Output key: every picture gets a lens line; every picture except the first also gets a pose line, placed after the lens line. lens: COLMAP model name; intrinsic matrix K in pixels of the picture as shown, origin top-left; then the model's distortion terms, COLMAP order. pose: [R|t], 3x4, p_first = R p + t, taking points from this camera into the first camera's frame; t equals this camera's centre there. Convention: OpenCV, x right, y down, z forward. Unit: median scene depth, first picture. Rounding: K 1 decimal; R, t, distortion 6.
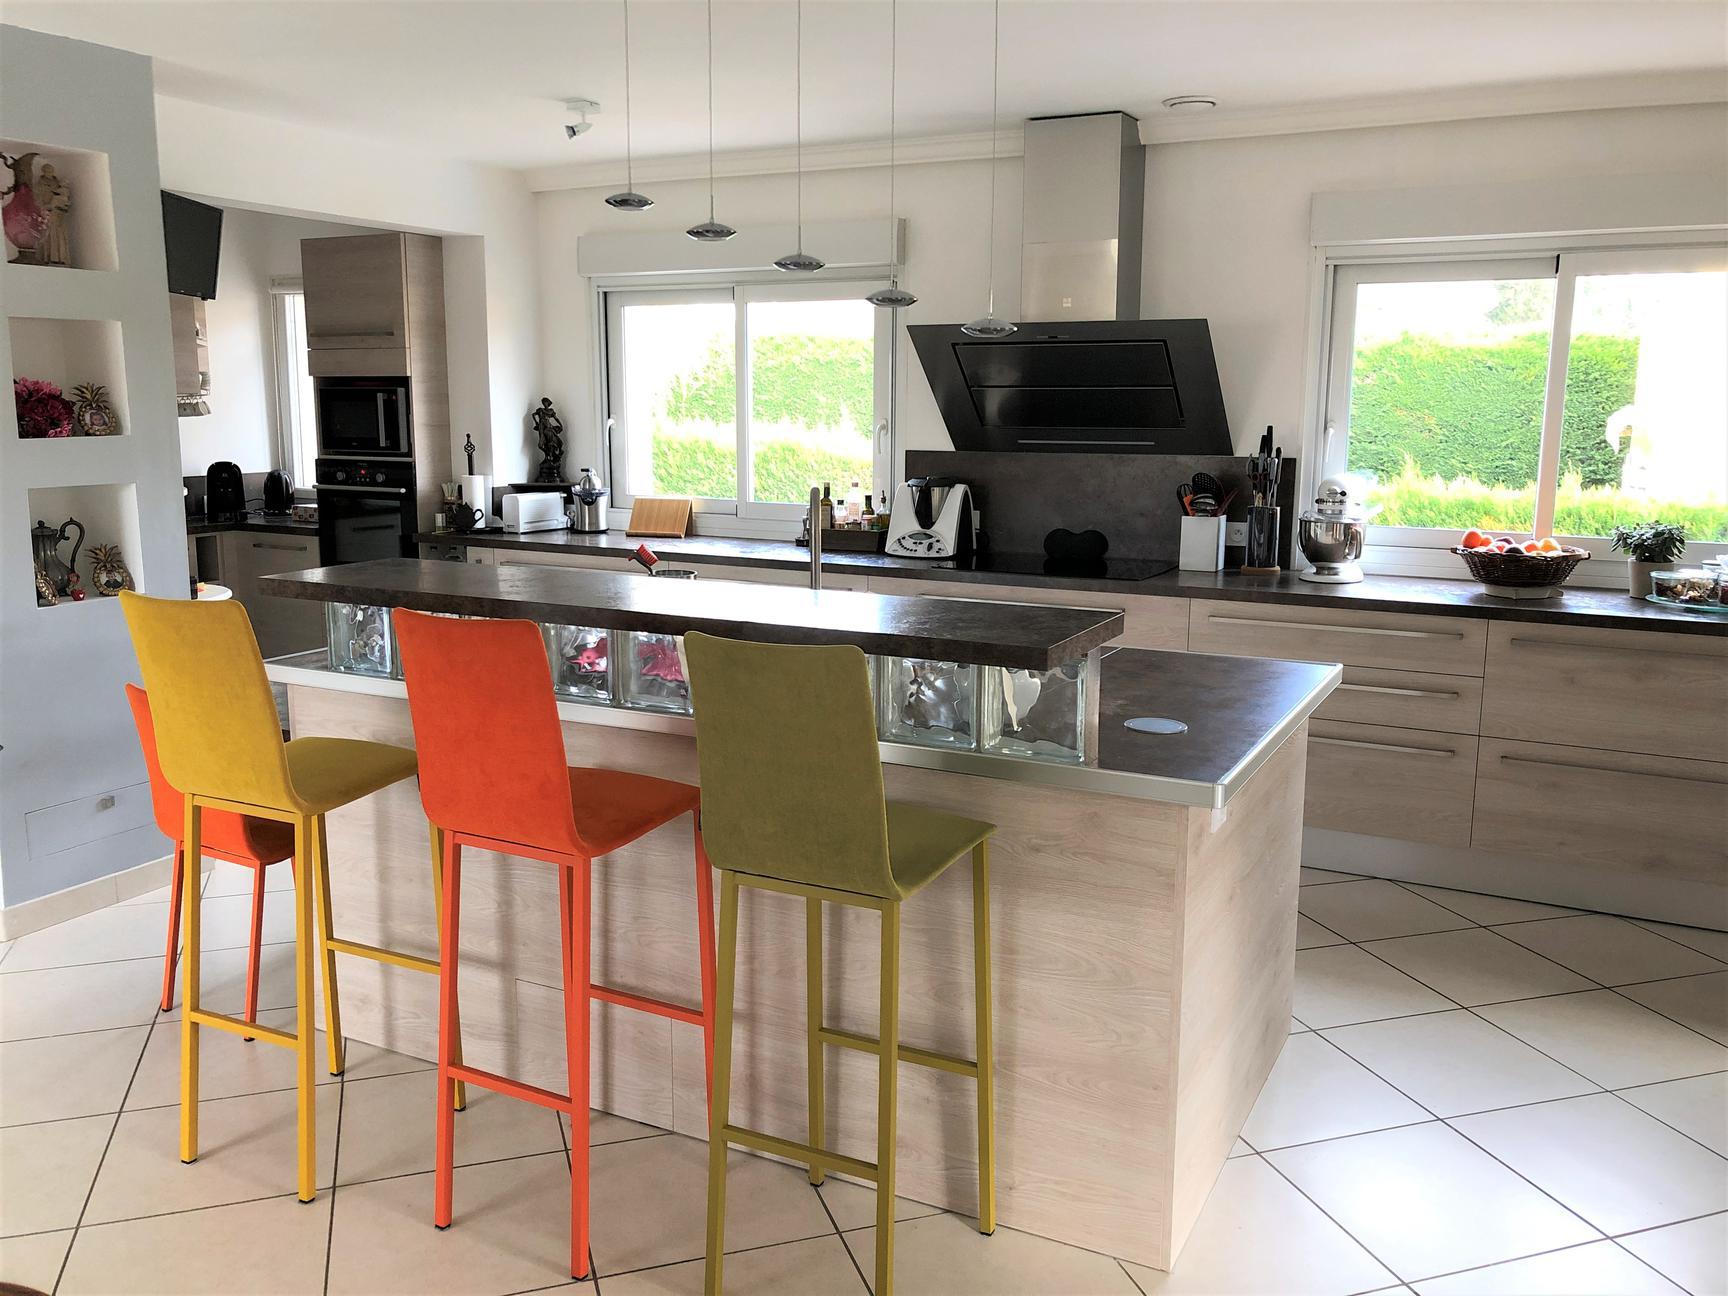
lens RADIAL K [[1411.8, 0, 857.3], [0, 1411.8, 650.4], [0, 0, 1]] dist [0.016290, -0.030159]
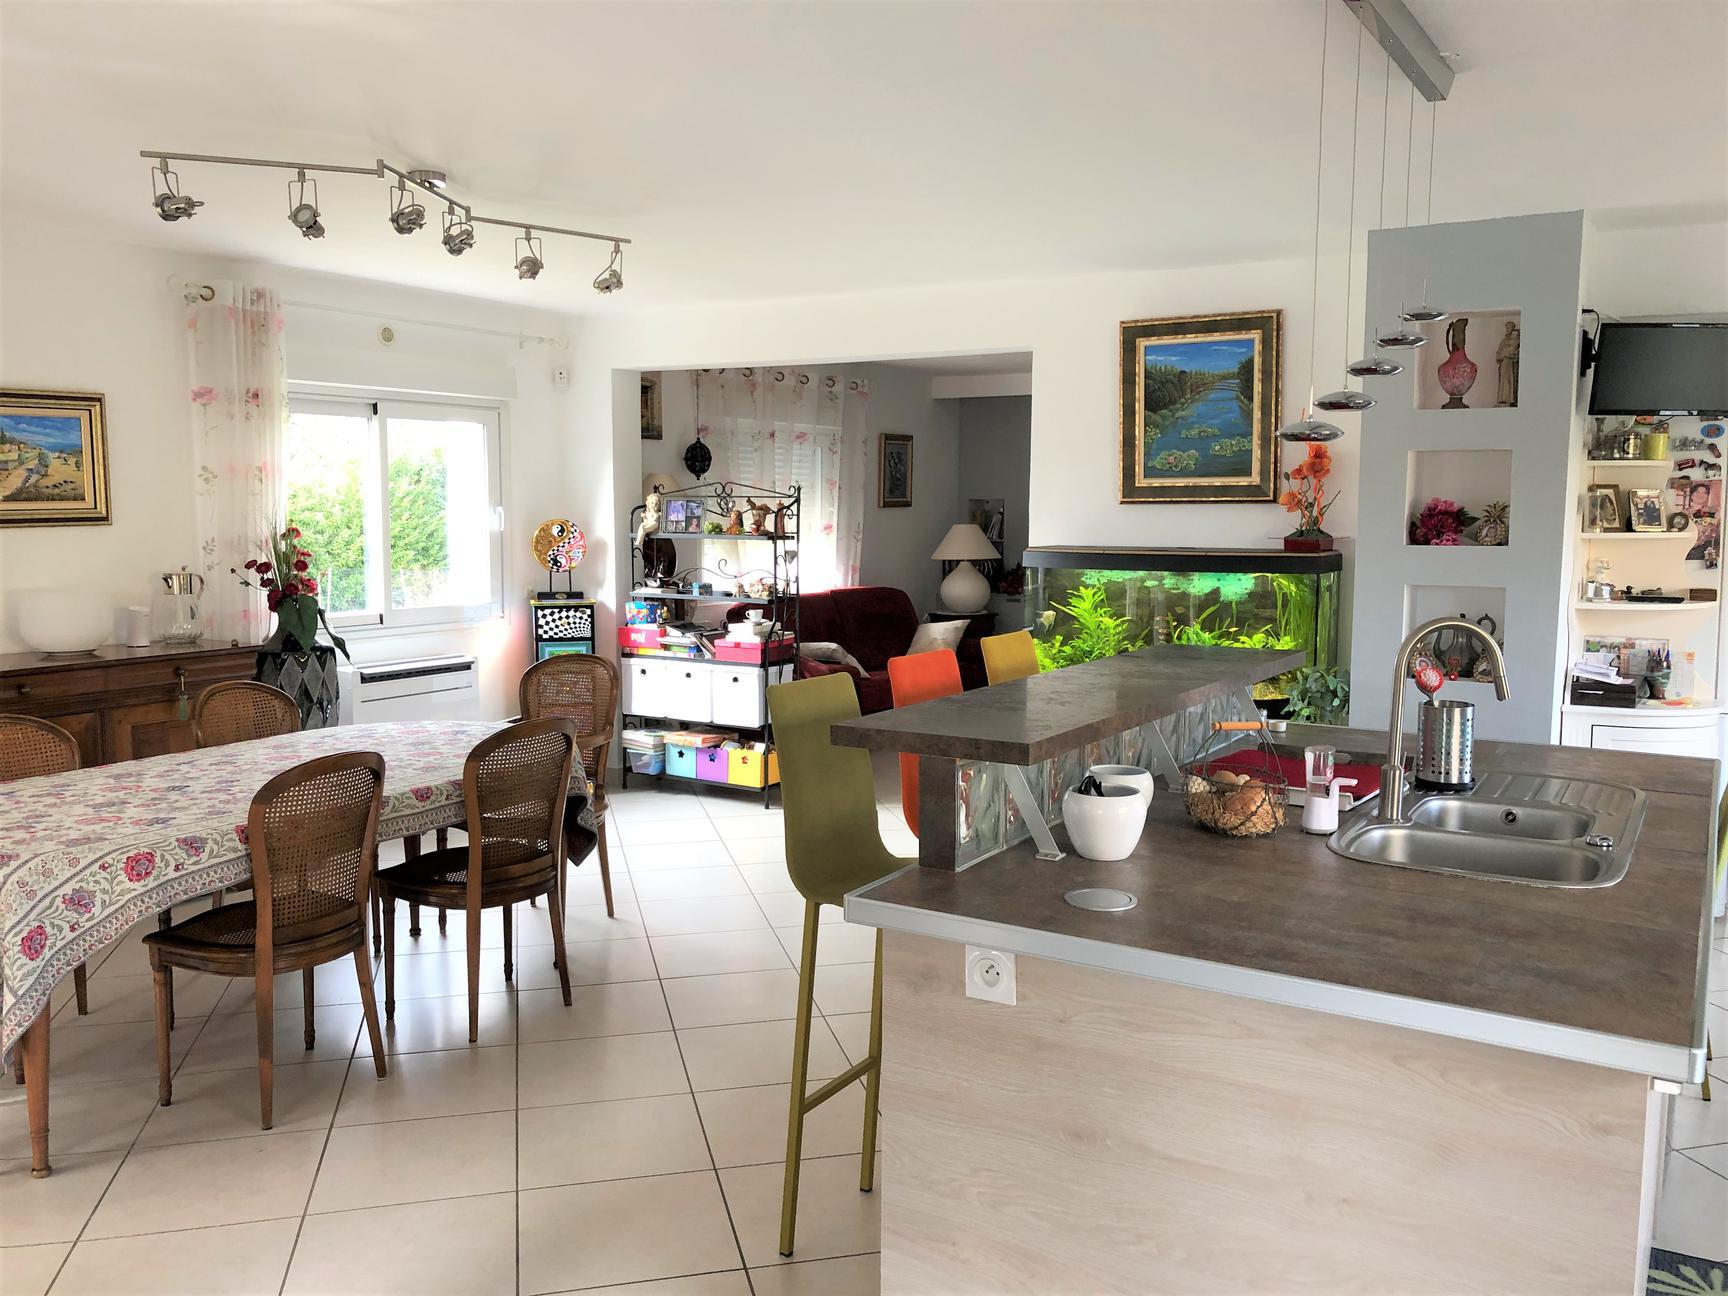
lens RADIAL K [[1411.8, 0, 851.2], [0, 1411.8, 651.3], [0, 0, 1]] dist [0.016290, -0.030159]
pose [[-0.103876, 0.095535, -0.989991, 0.530416], [-0.183005, 0.976545, 0.113440, -0.079071], [0.977609, 0.192957, -0.083956, 0.460886]]
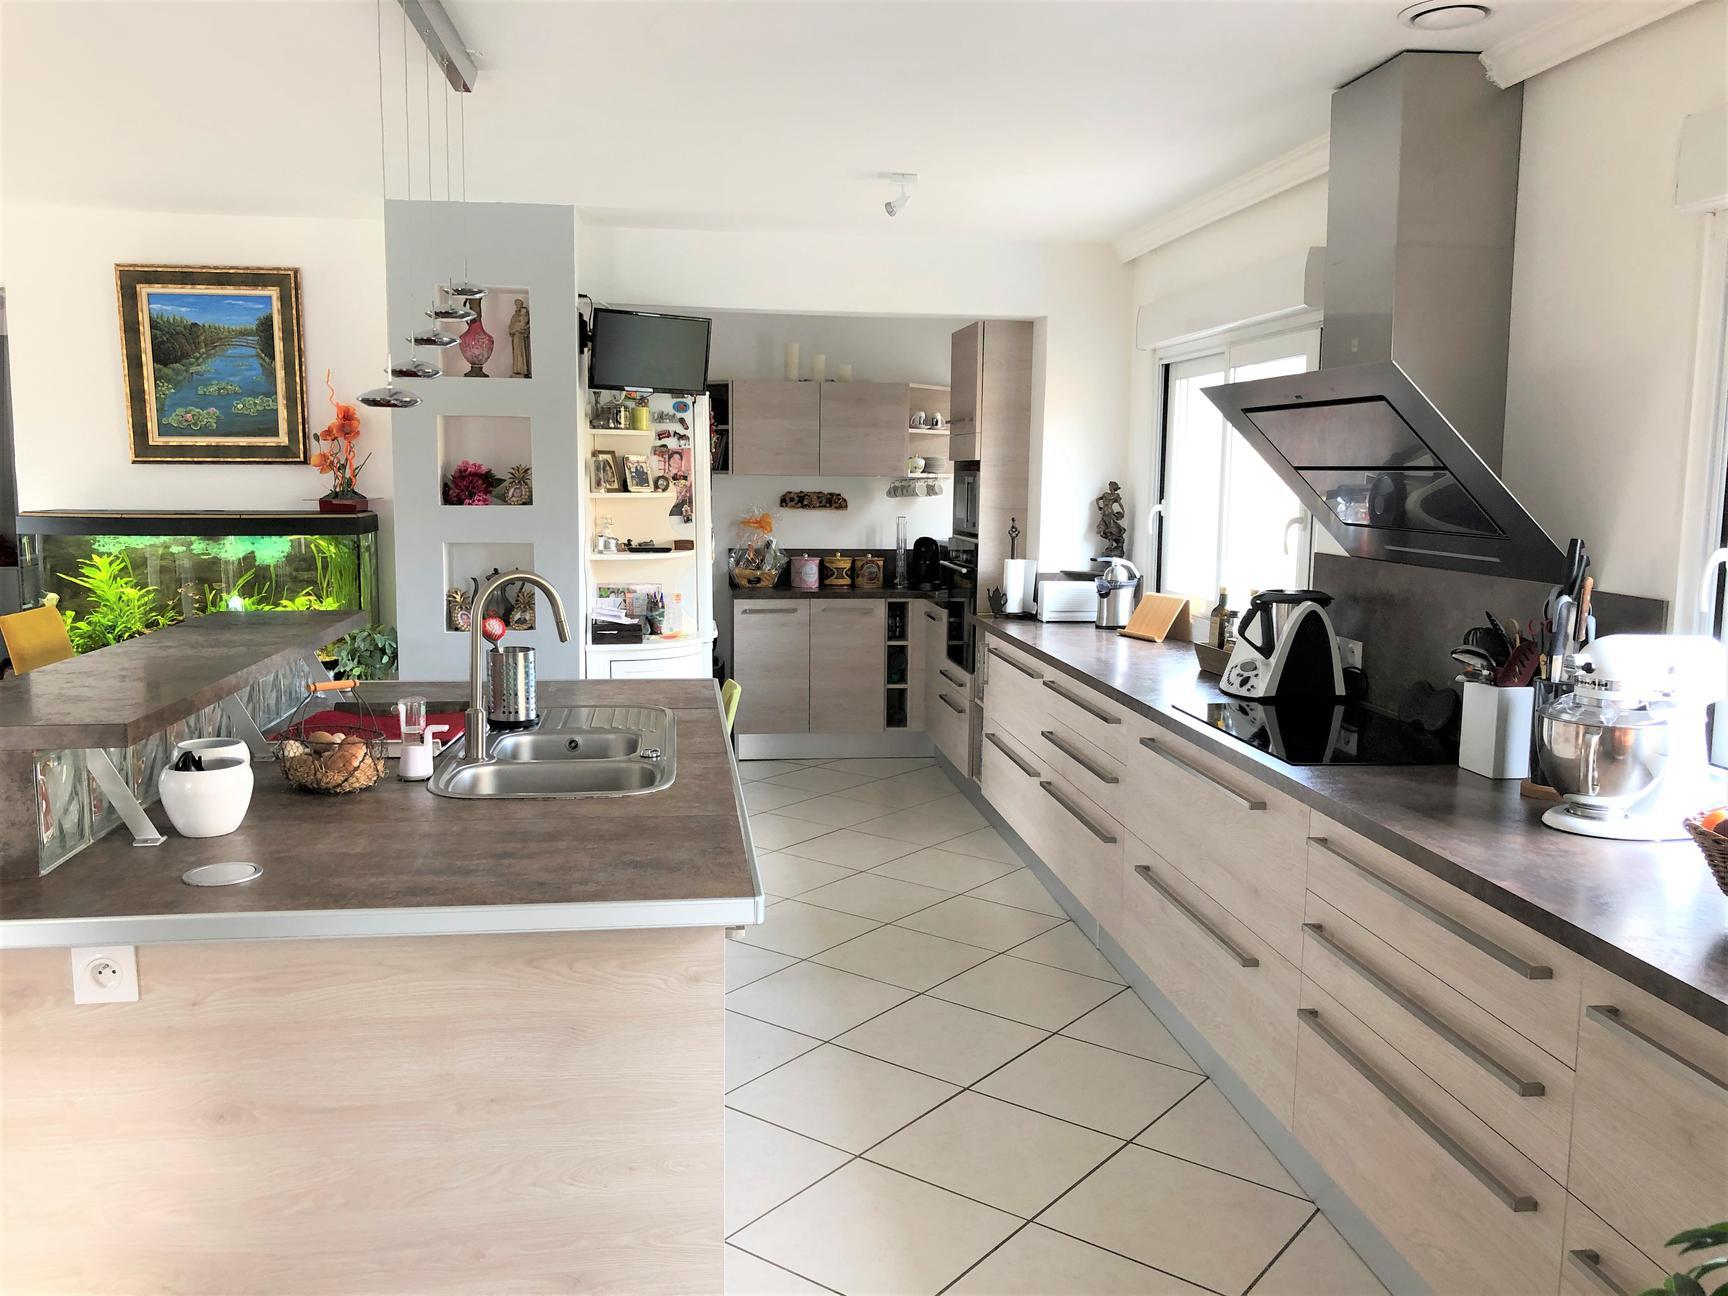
lens RADIAL K [[1411.8, 0, 866.3], [0, 1411.8, 649.5], [0, 0, 1]] dist [0.016290, -0.030159]
pose [[0.557513, 0.101975, -0.823882, 0.549439], [-0.154892, 0.987777, 0.017448, -0.072558], [0.815591, 0.117886, 0.566493, 0.422255]]
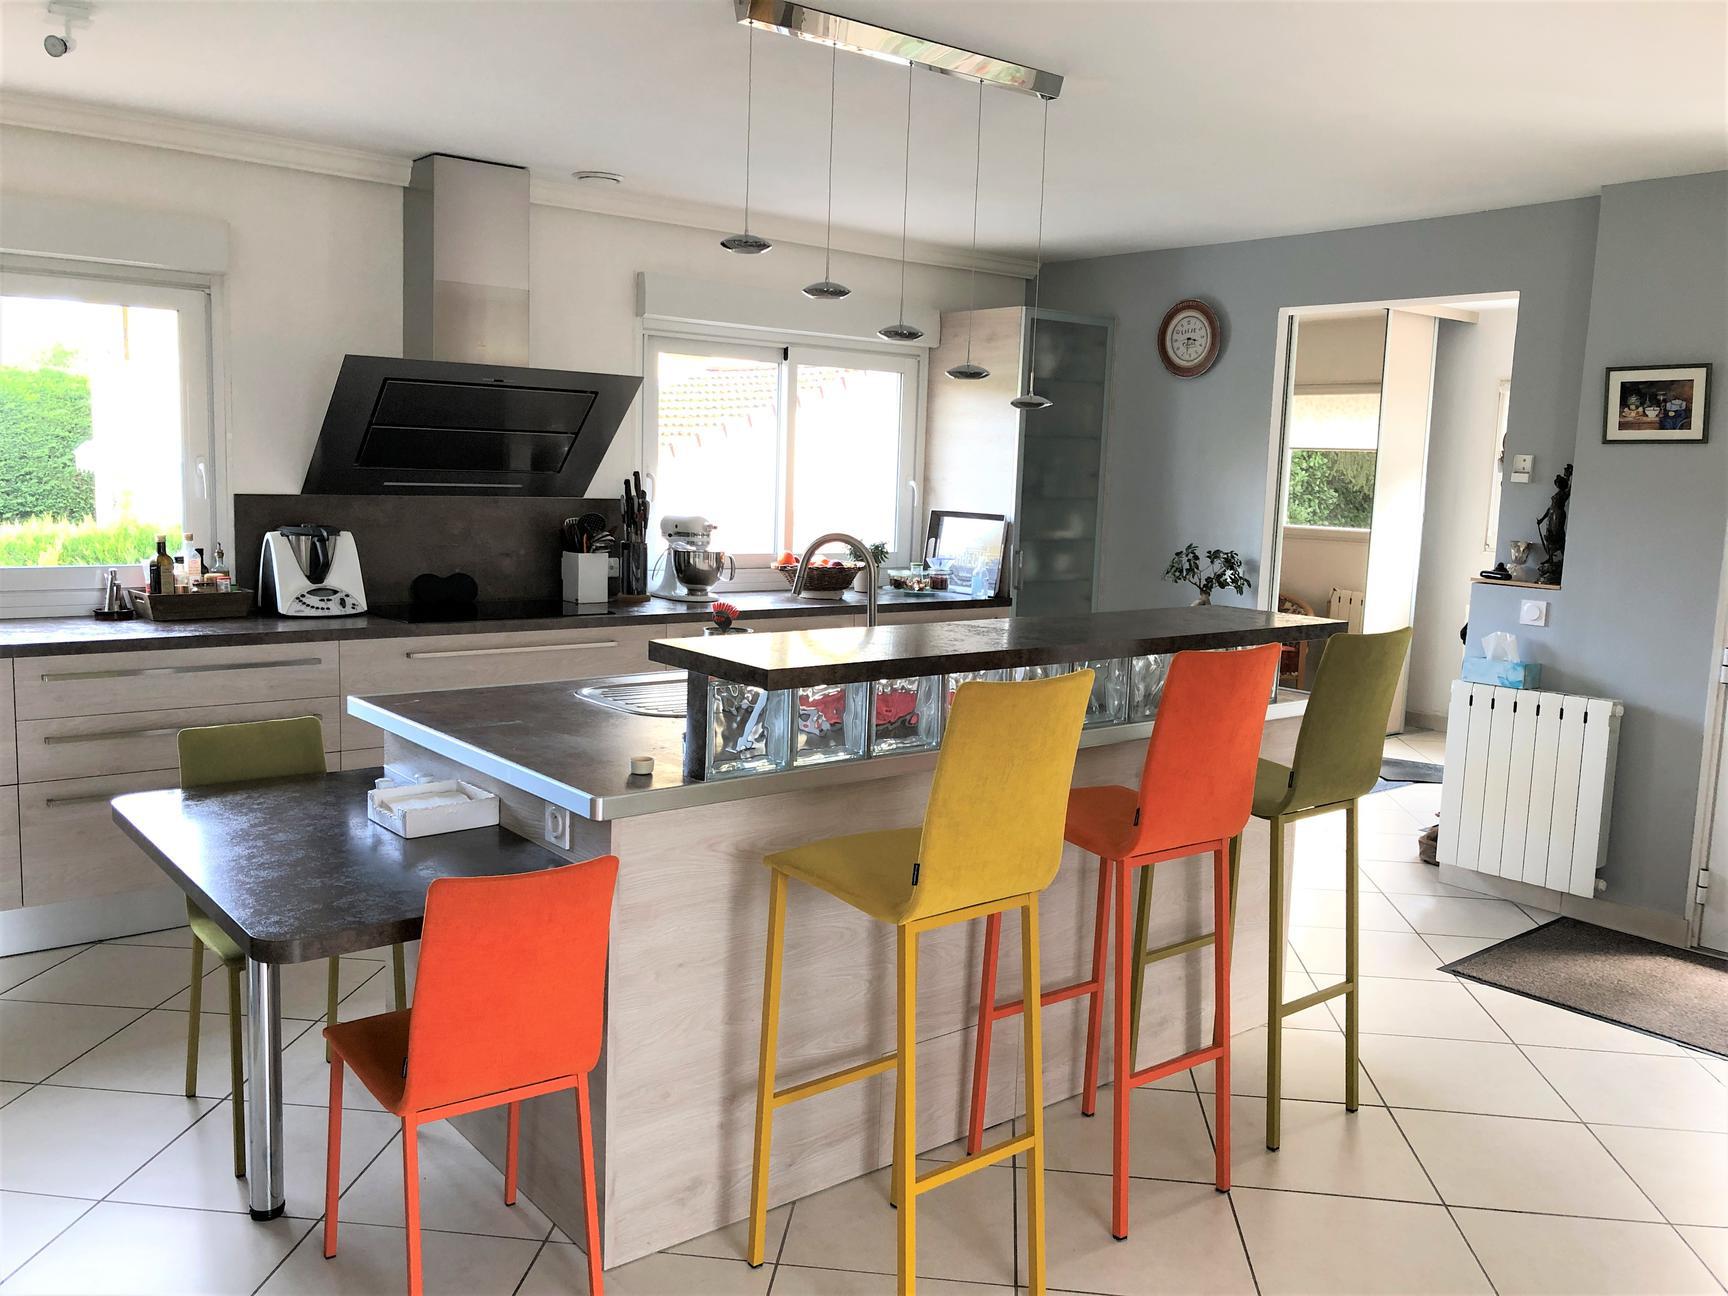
lens RADIAL K [[1411.8, 0, 850.0], [0, 1411.8, 655.0], [0, 0, 1]] dist [0.016290, -0.030159]
pose [[0.414874, -0.114146, 0.902690, -0.623781], [0.129044, 0.989453, 0.065809, -0.058448], [-0.900681, 0.089184, 0.425228, 0.338091]]
